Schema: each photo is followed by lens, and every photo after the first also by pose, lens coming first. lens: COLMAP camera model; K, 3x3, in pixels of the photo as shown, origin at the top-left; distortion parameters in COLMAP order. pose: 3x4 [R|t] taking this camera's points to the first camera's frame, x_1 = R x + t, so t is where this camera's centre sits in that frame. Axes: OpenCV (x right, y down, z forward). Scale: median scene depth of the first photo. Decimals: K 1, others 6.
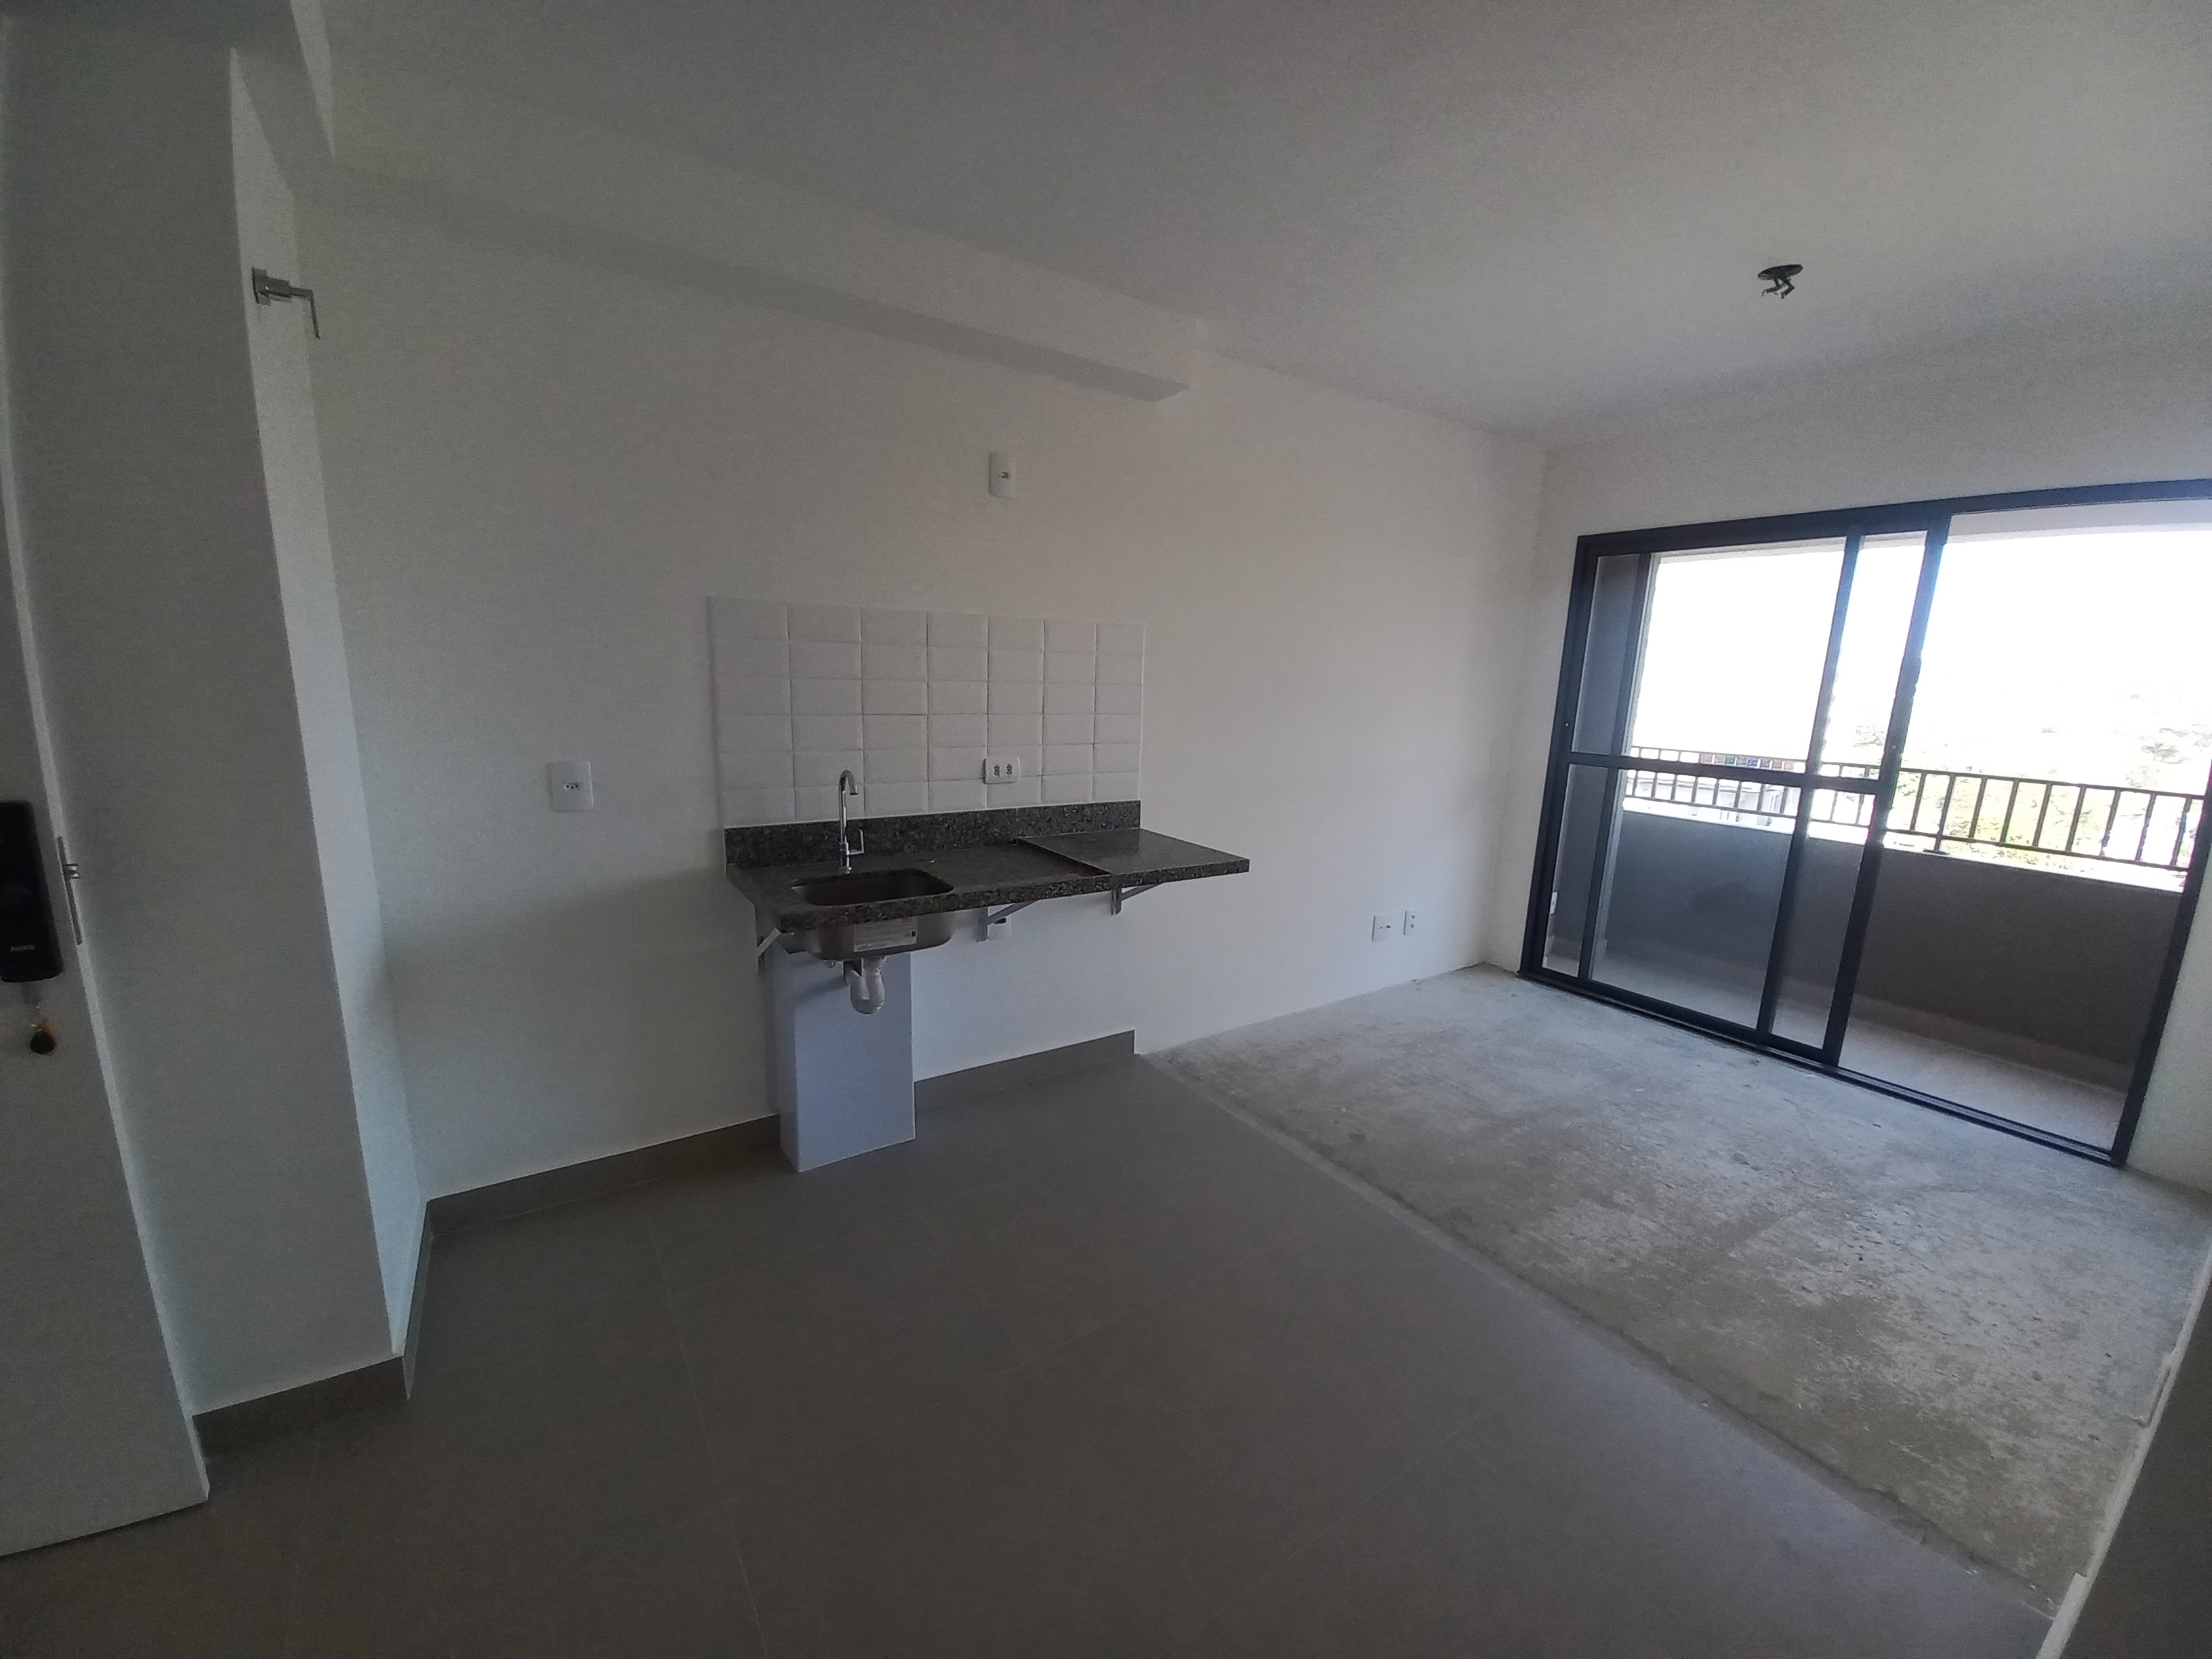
lens RADIAL K [[875.3, 0, 1102.4], [0, 875.3, 841.5], [0, 0, 1]] dist [0.009625, -0.011242]
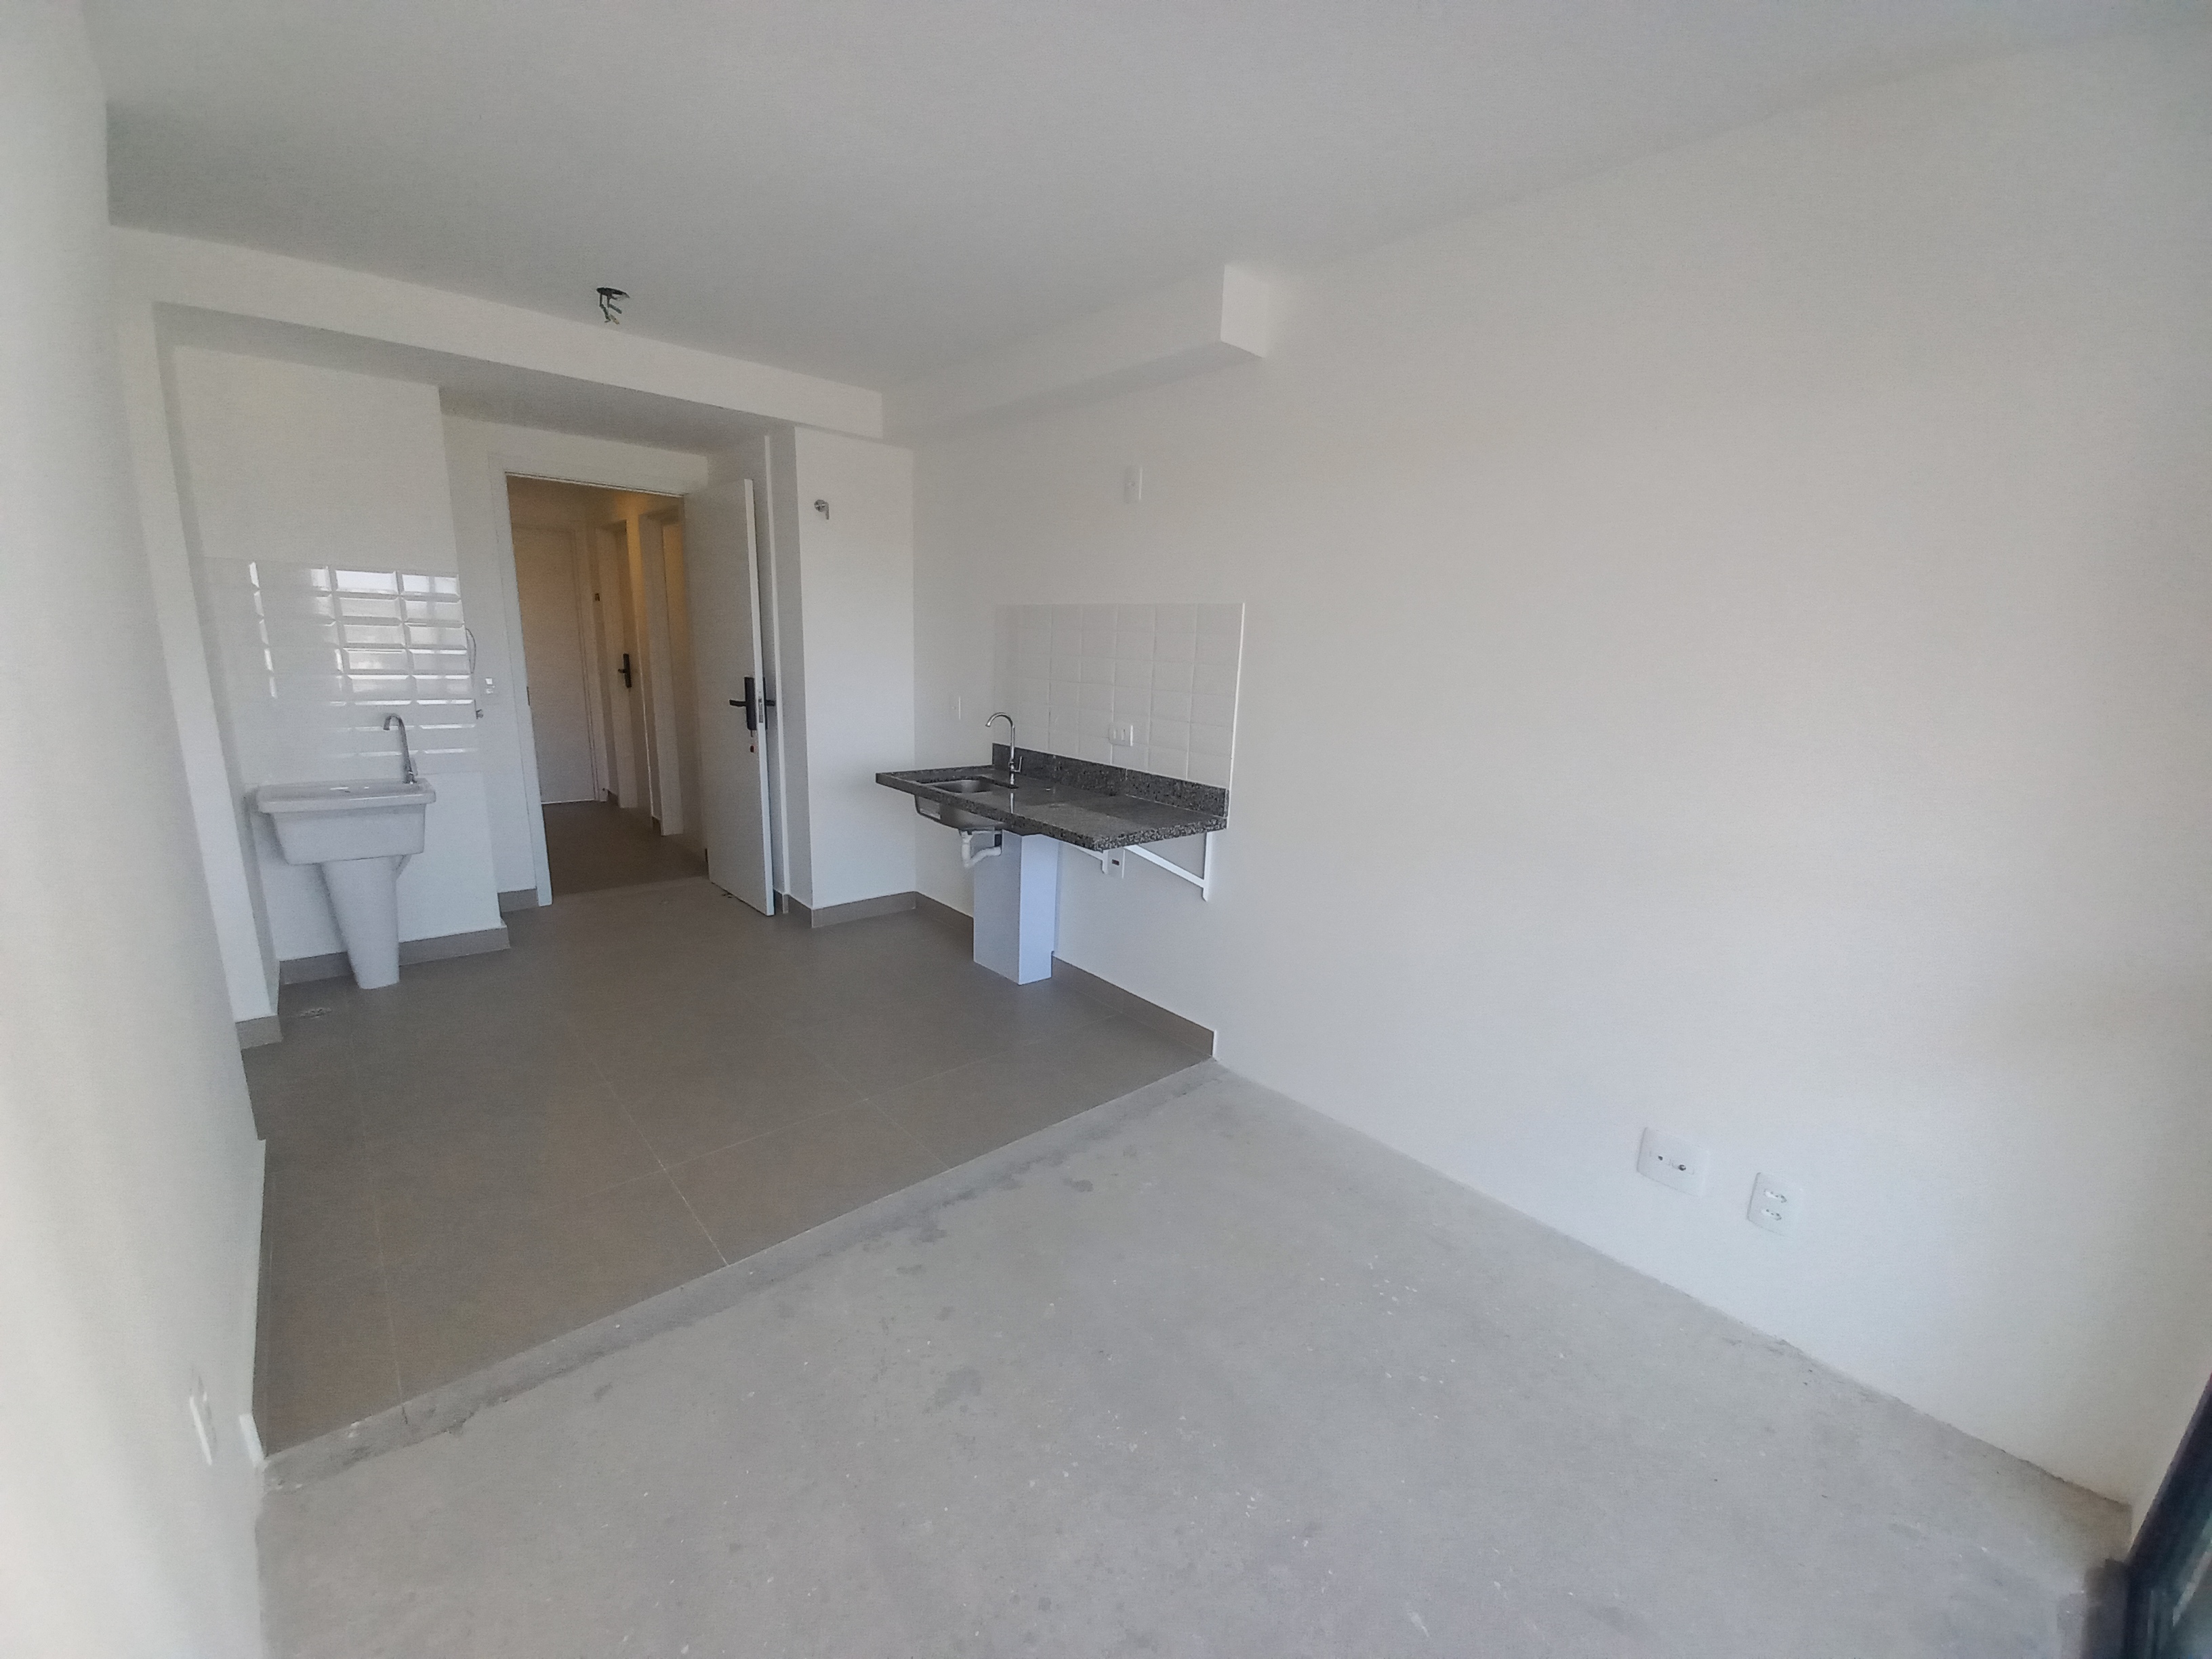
lens RADIAL K [[875.3, 0, 1102.4], [0, 875.3, 841.5], [0, 0, 1]] dist [0.009625, -0.011242]
pose [[0.145709, 0.200063, -0.968888, 0.952316], [-0.230065, 0.959344, 0.163493, -0.117293], [0.962205, 0.199085, 0.185813, 0.710377]]
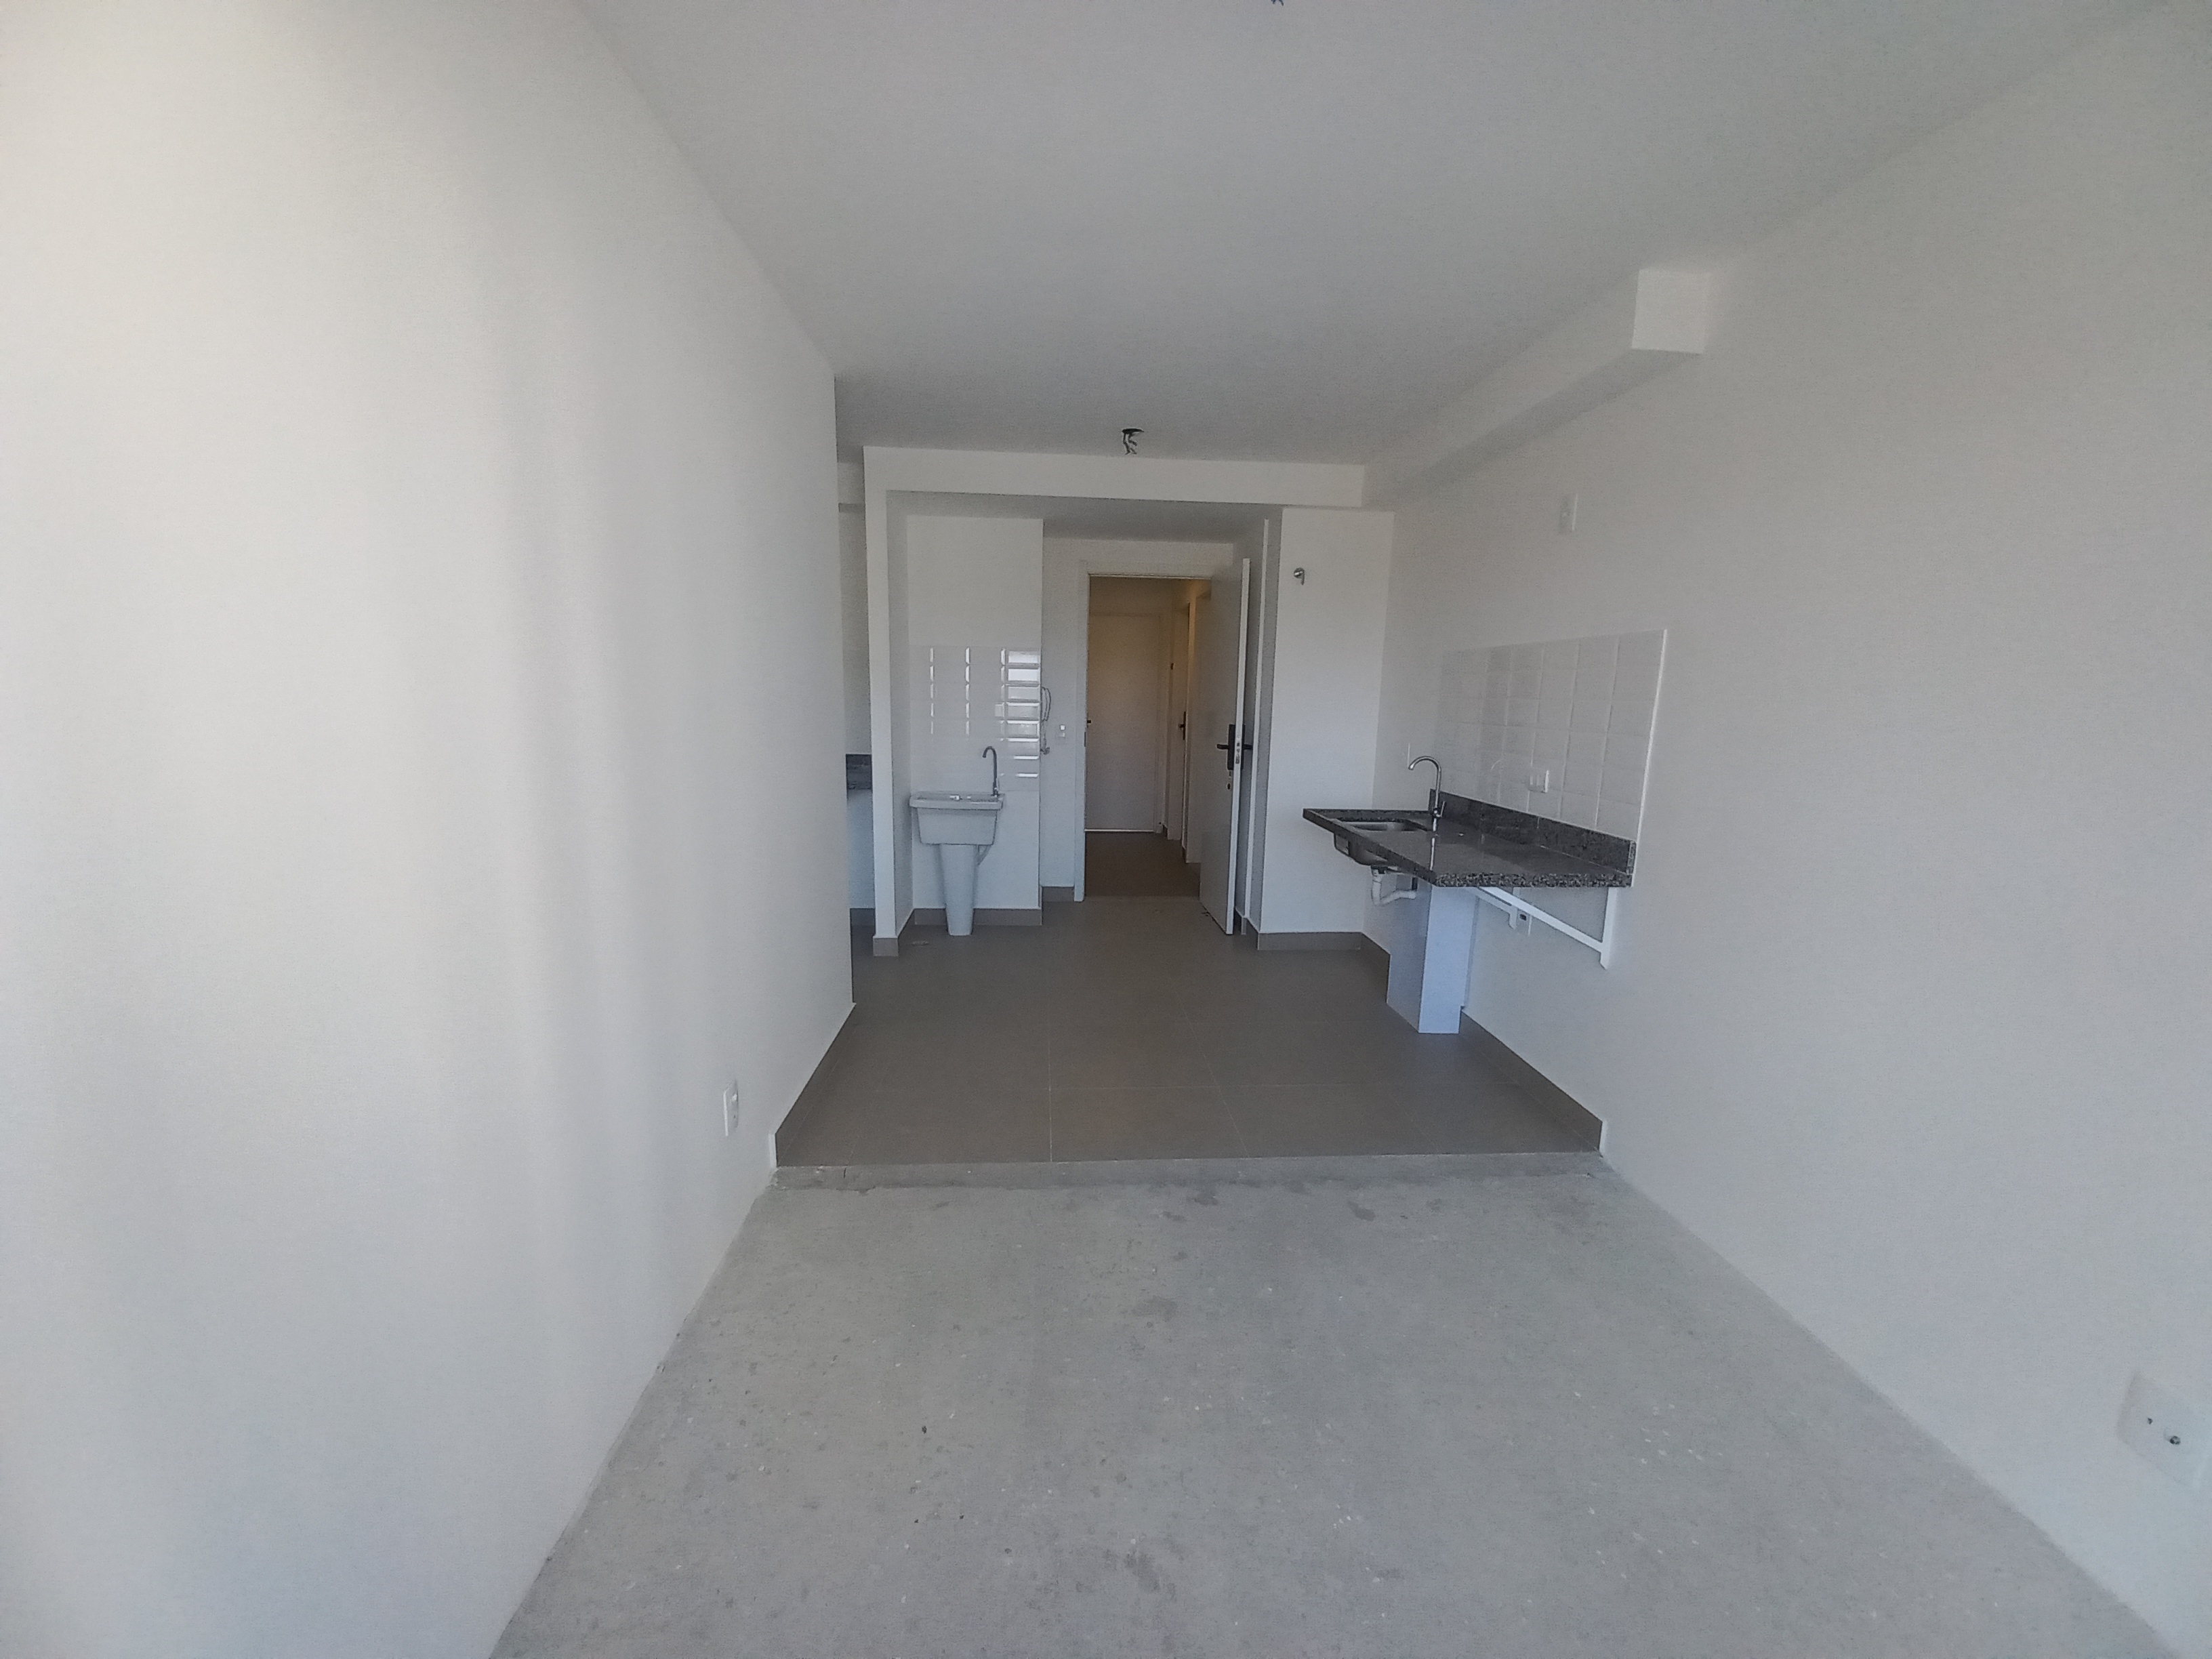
lens RADIAL K [[875.3, 0, 1102.4], [0, 875.3, 841.5], [0, 0, 1]] dist [0.009625, -0.011242]
pose [[-0.495480, 0.109952, -0.861633, 1.003467], [-0.204022, 0.949474, 0.238484, -0.142435], [0.844319, 0.293956, -0.448012, 0.953253]]
